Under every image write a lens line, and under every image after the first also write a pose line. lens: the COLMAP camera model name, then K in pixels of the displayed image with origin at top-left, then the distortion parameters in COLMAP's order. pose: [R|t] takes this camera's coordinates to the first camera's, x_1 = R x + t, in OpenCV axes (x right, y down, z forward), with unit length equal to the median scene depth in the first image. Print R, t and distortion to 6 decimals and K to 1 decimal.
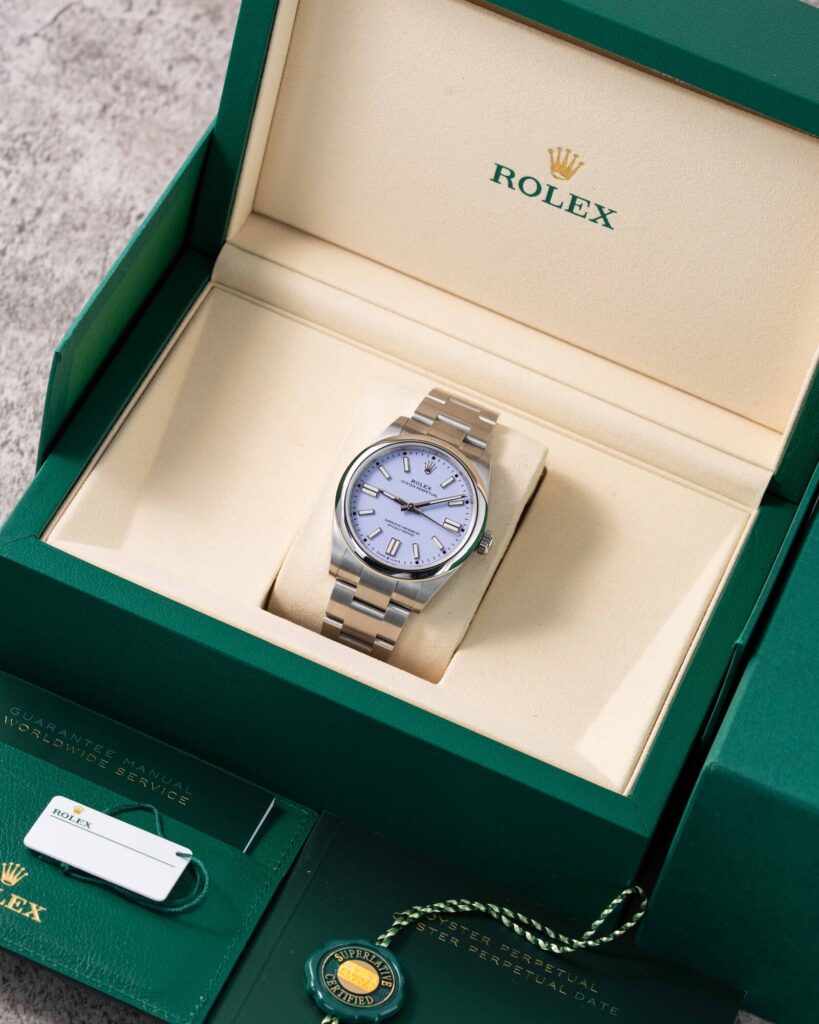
lens RADIAL K [[4299.1, 0, 411.1], [0, 4299.1, 511.3], [0, 0, 1]] dist [-0.070751, 0.000000]
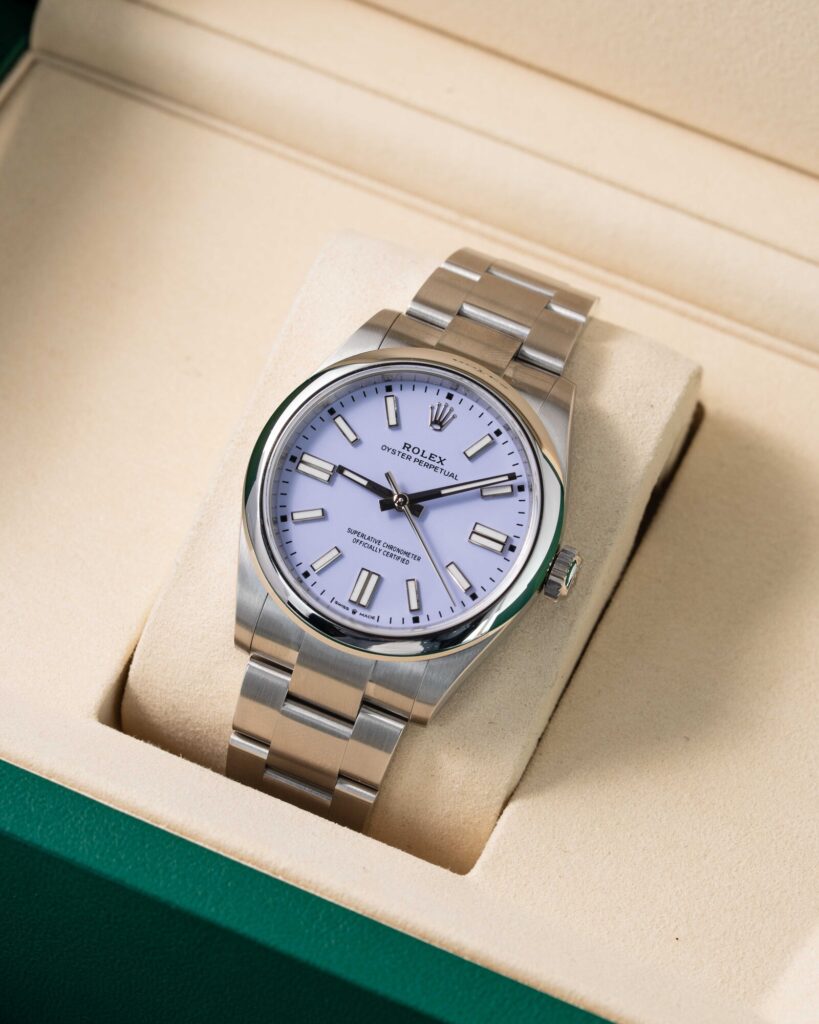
lens RADIAL K [[4299.1, 0, 408.6], [0, 4299.1, 514.6], [0, 0, 1]] dist [-0.070751, 0.000000]
pose [[0.995956, -0.024165, -0.086534, 0.041143], [0.026555, 0.999294, 0.026573, -0.011976], [0.085831, -0.028763, 0.995894, 0.525176]]
